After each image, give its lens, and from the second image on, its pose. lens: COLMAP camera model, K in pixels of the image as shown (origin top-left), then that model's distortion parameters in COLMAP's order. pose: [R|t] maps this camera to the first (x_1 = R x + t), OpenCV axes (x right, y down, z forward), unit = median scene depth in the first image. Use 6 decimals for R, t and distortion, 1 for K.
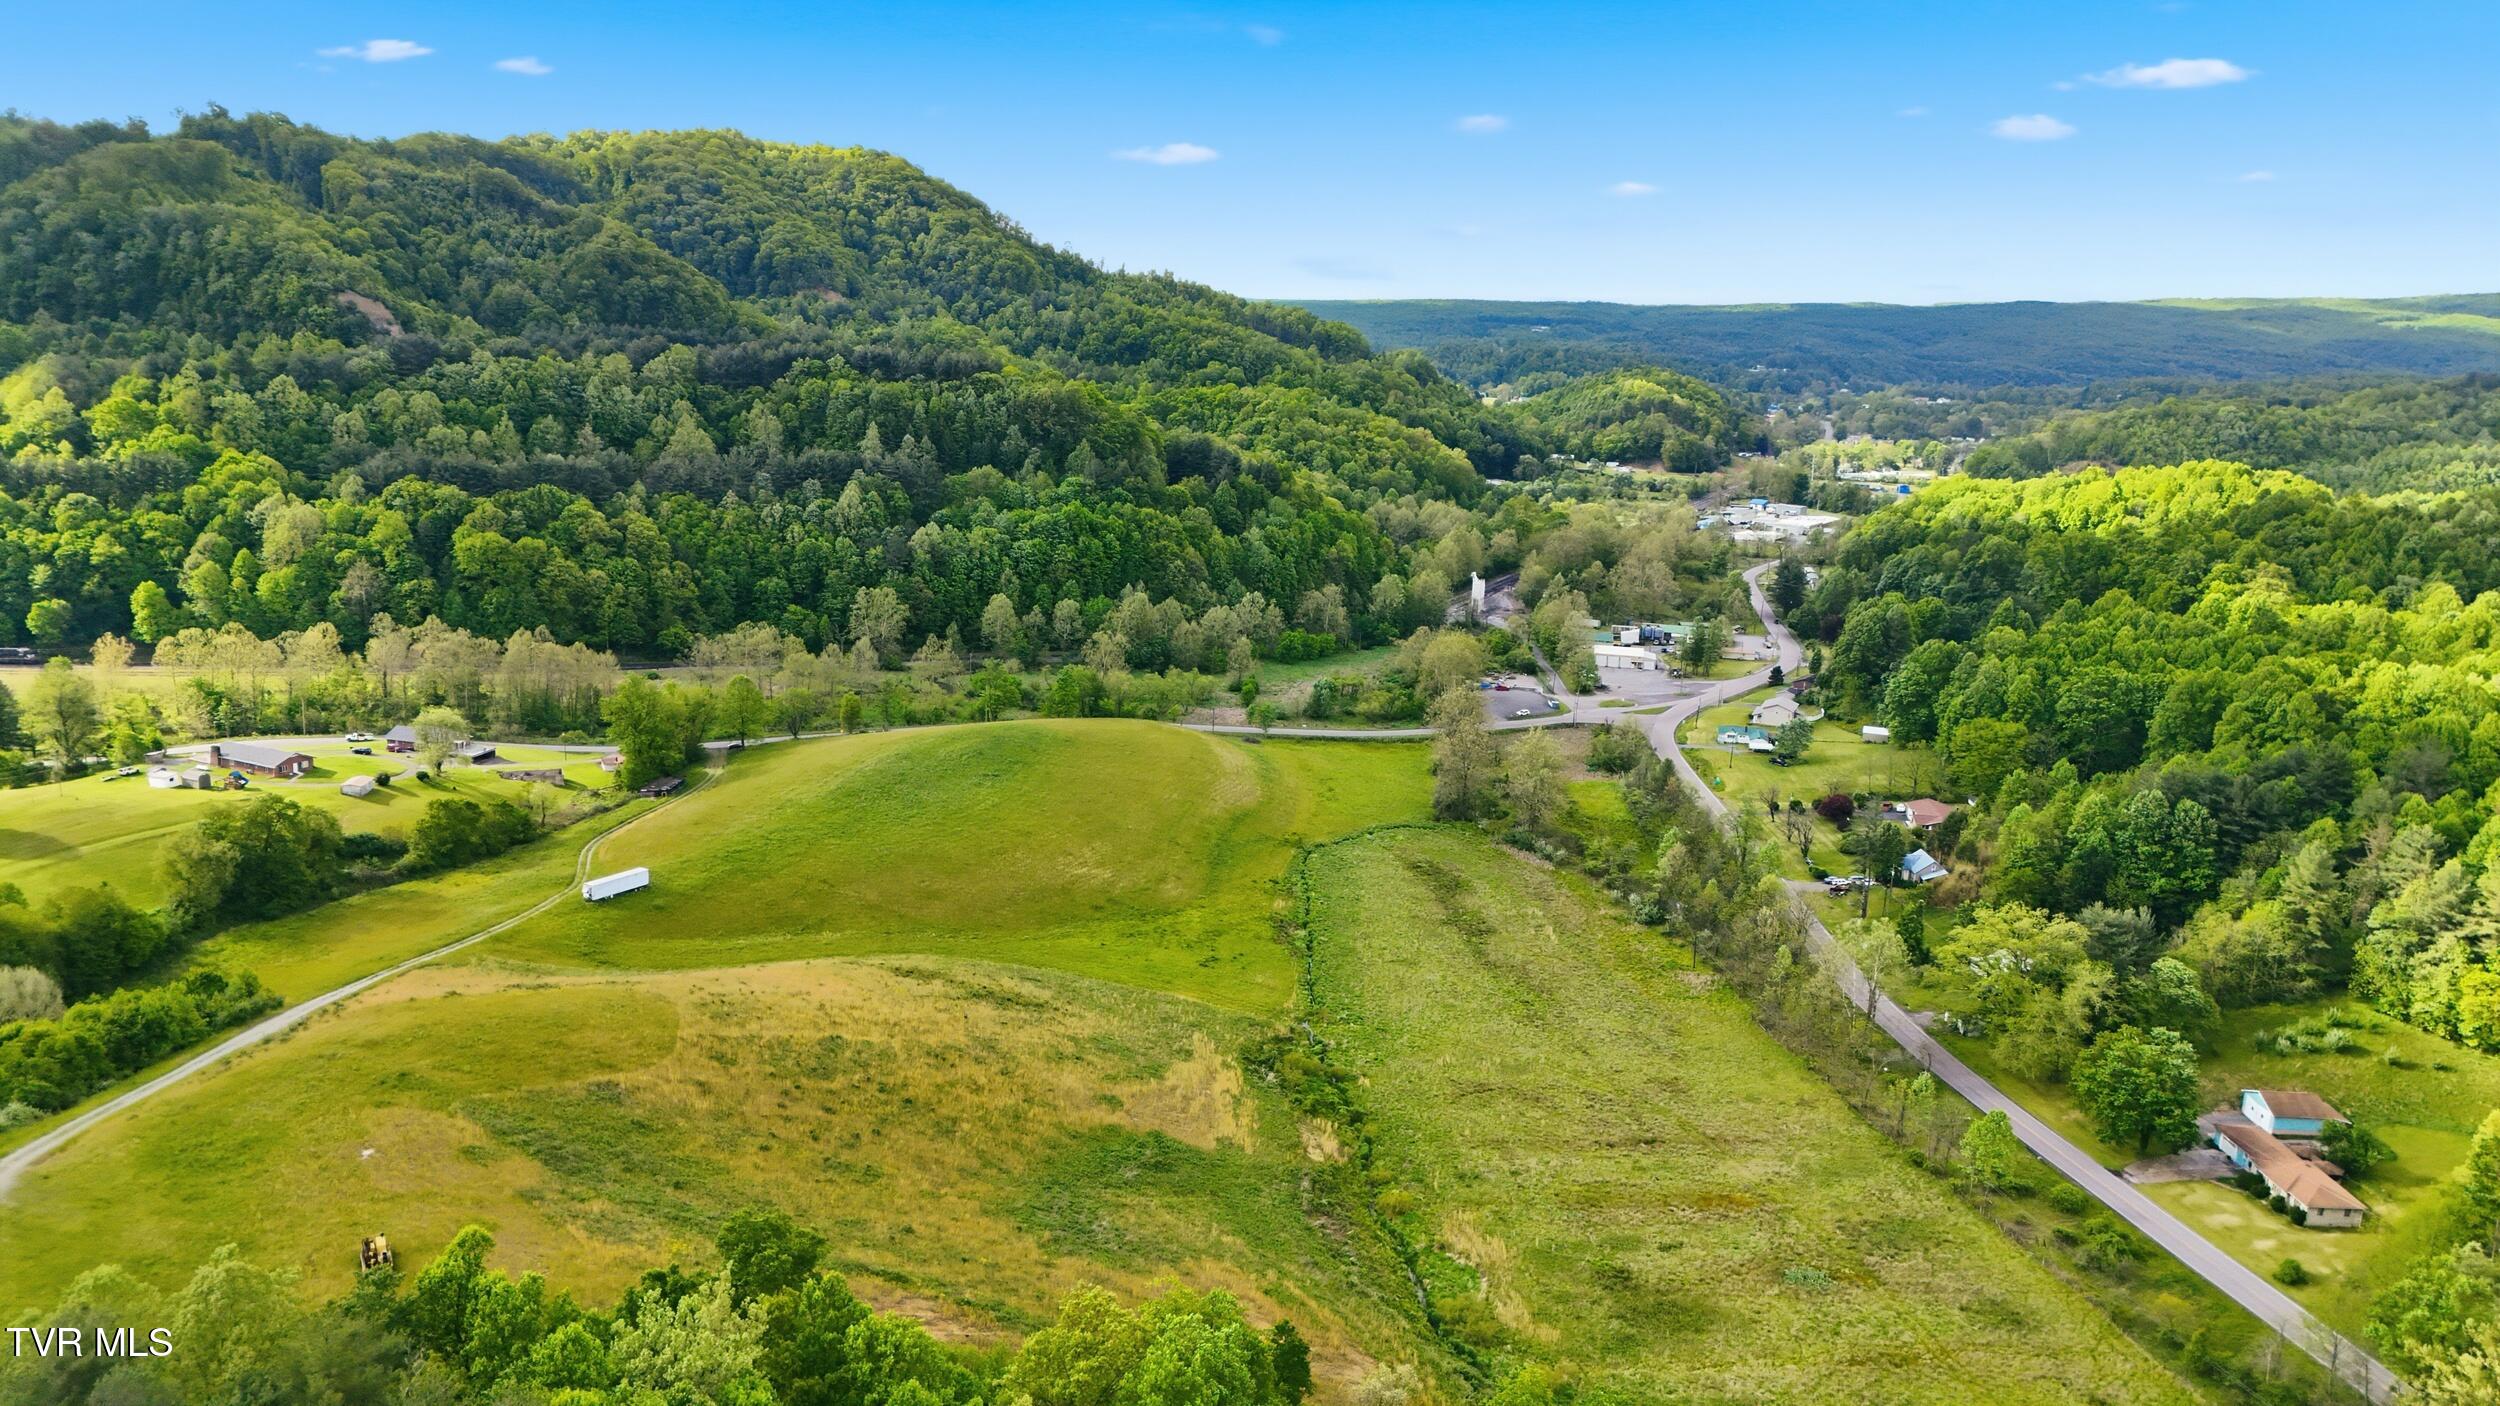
lens RADIAL K [[1822.3, 0, 1246.8], [0, 1822.3, 697.3], [0, 0, 1]] dist [0.078521, -0.067509]
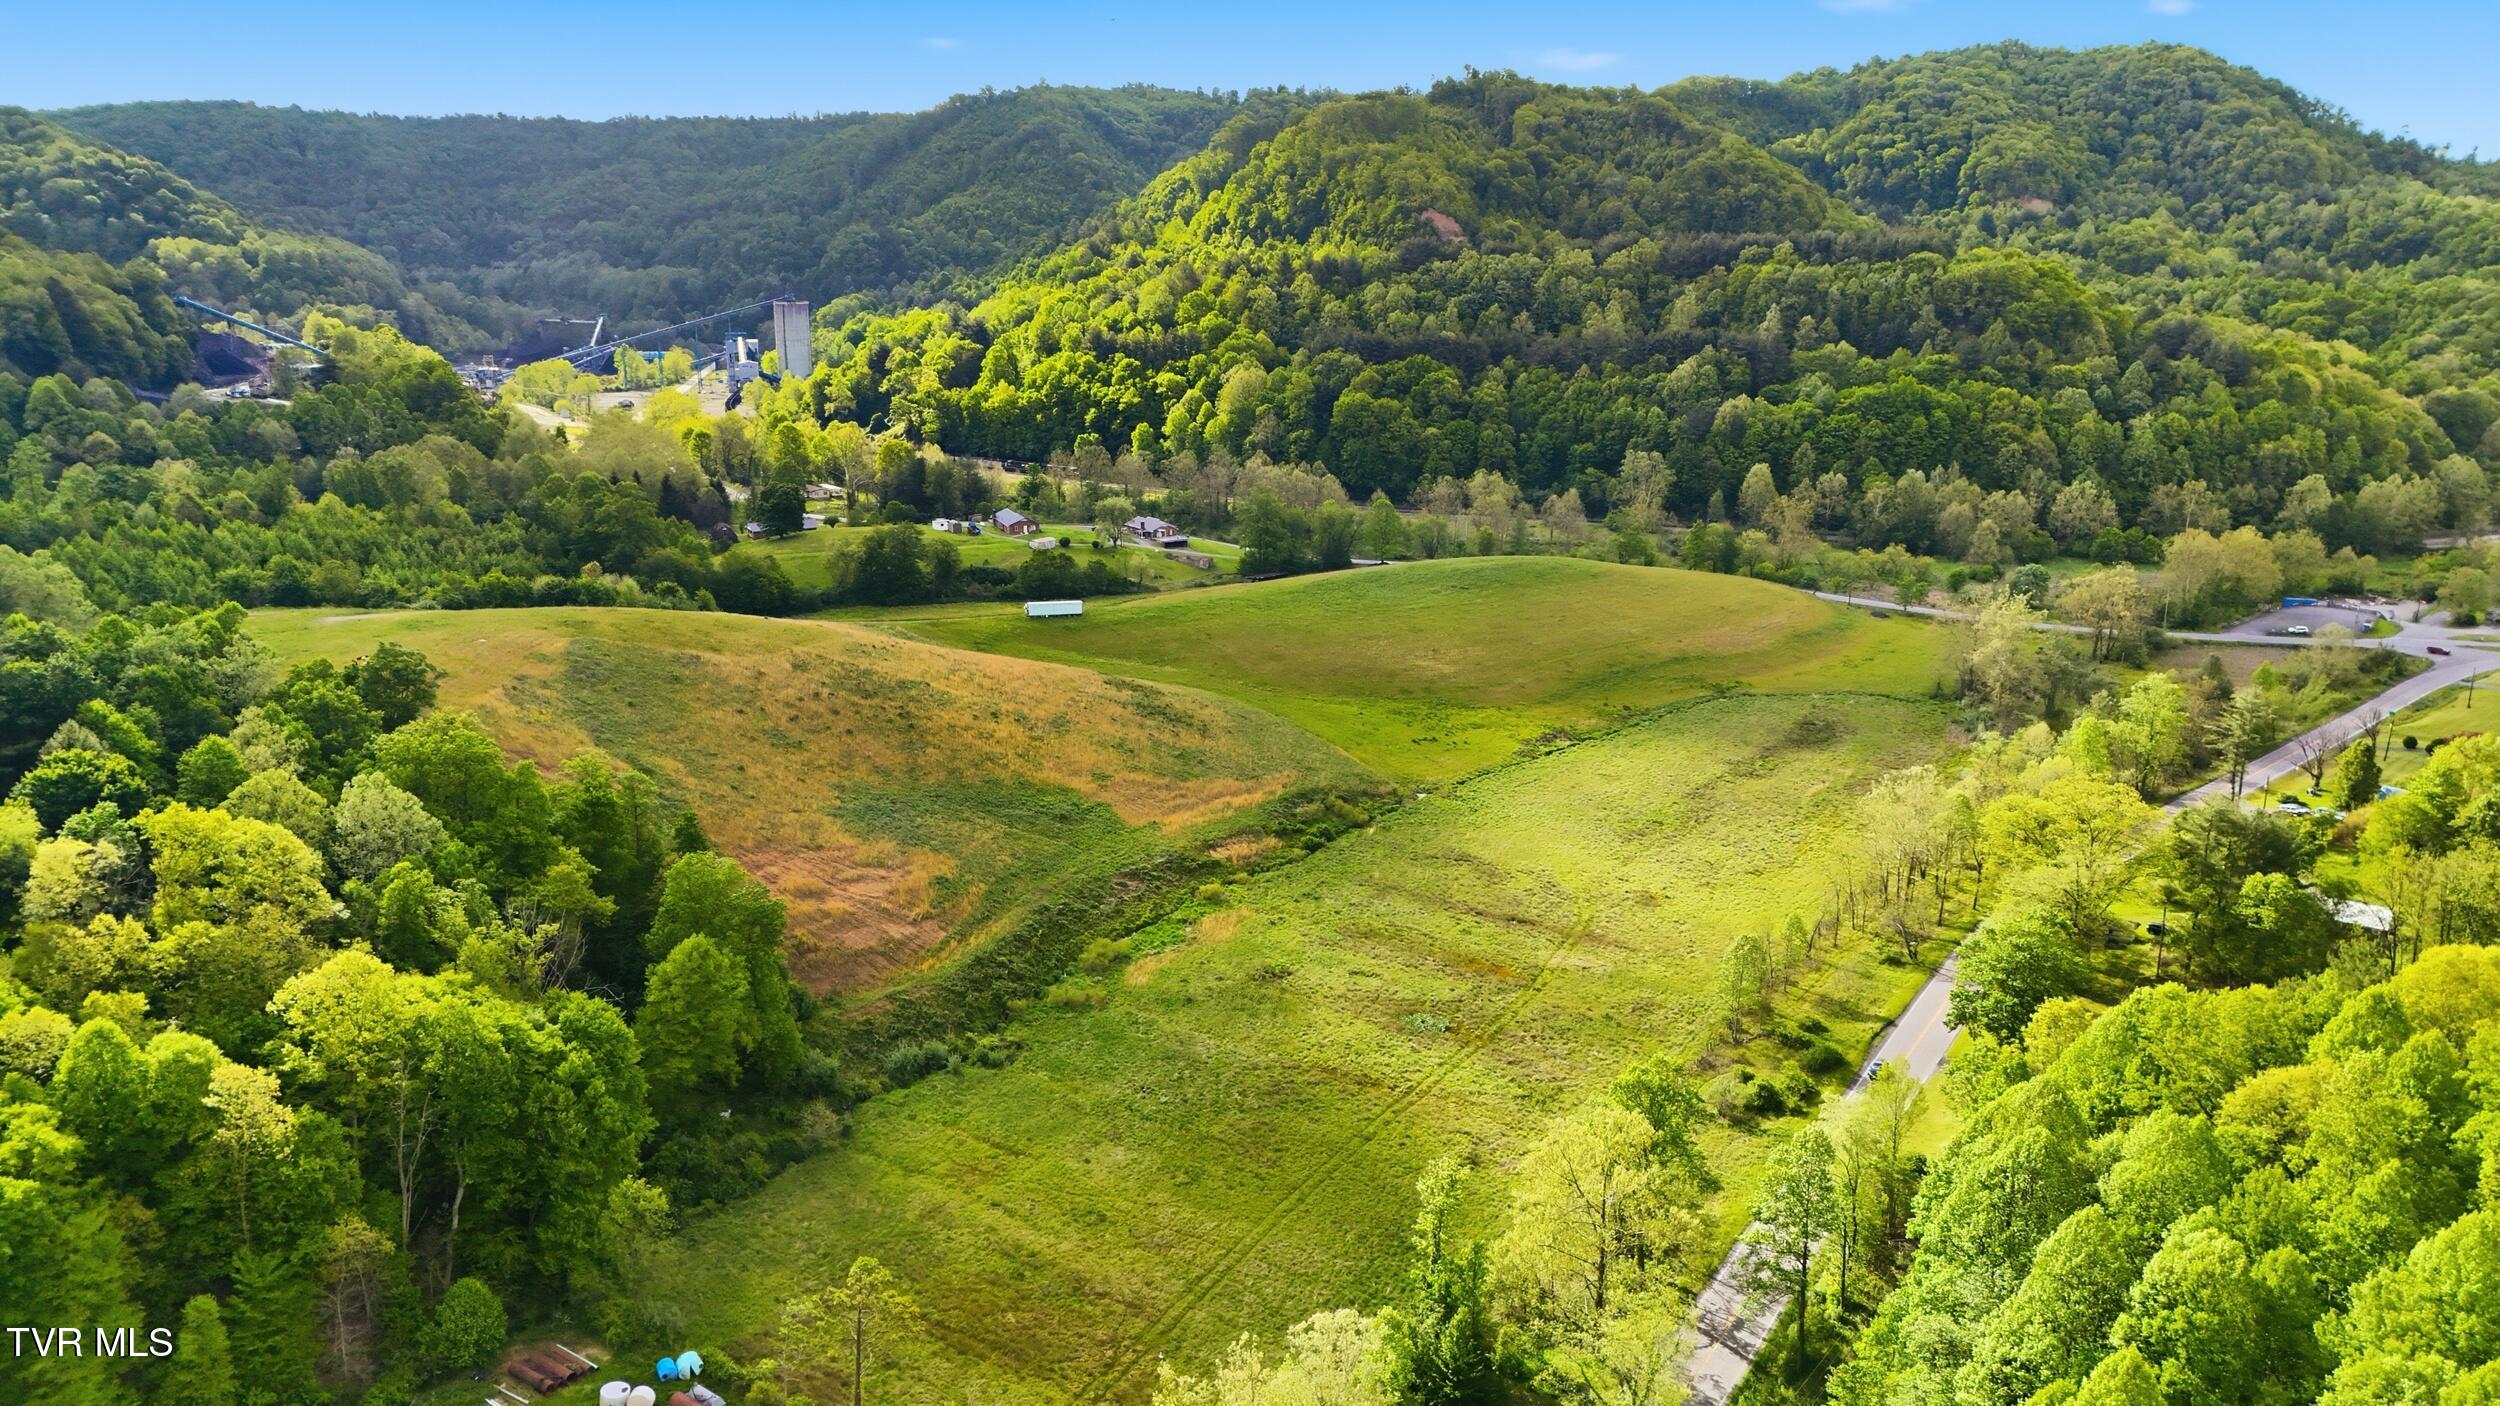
lens RADIAL K [[1822.3, 0, 1259.3], [0, 1822.3, 701.4], [0, 0, 1]] dist [0.078521, -0.067509]
pose [[0.731050, 0.129745, -0.669874, 0.377450], [-0.113478, 0.991201, 0.068141, 0.037446], [0.672821, 0.026202, 0.739341, 0.092377]]
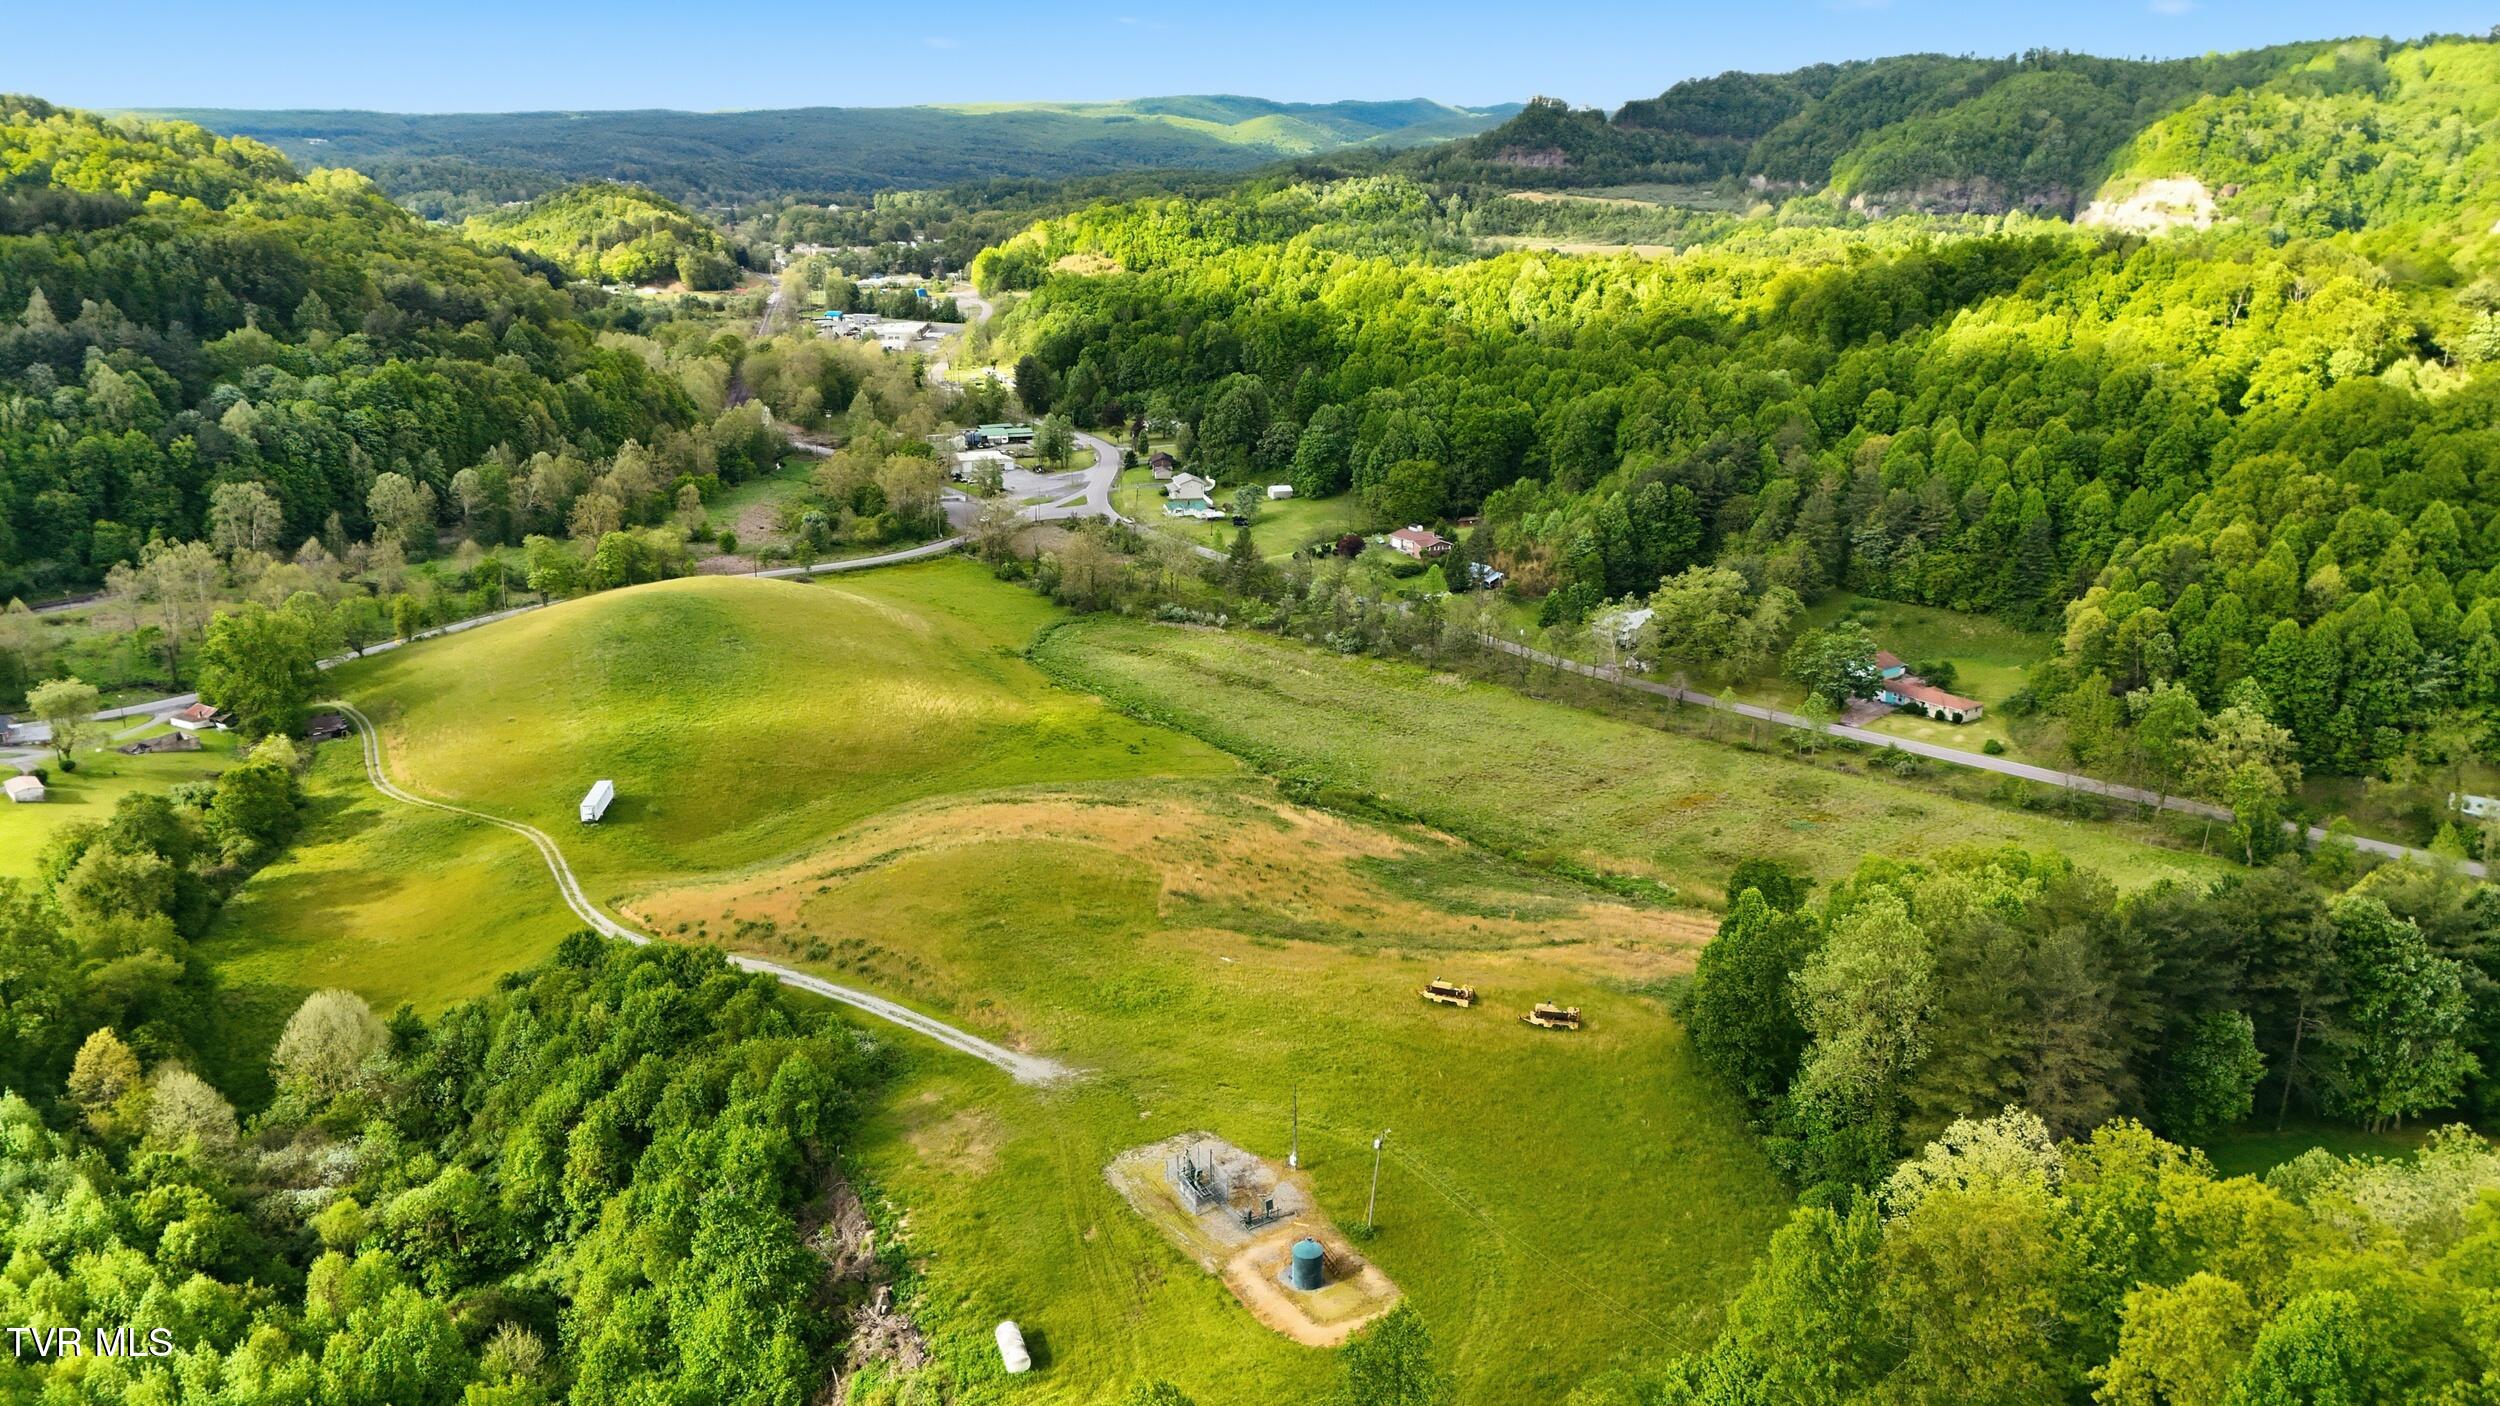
lens RADIAL K [[1822.3, 0, 1253.5], [0, 1822.3, 714.7], [0, 0, 1]] dist [0.078521, -0.067509]
pose [[0.799661, -0.205695, 0.564121, -0.353980], [0.144853, 0.977831, 0.151211, -0.018856], [-0.582718, -0.039203, 0.811728, 0.043857]]
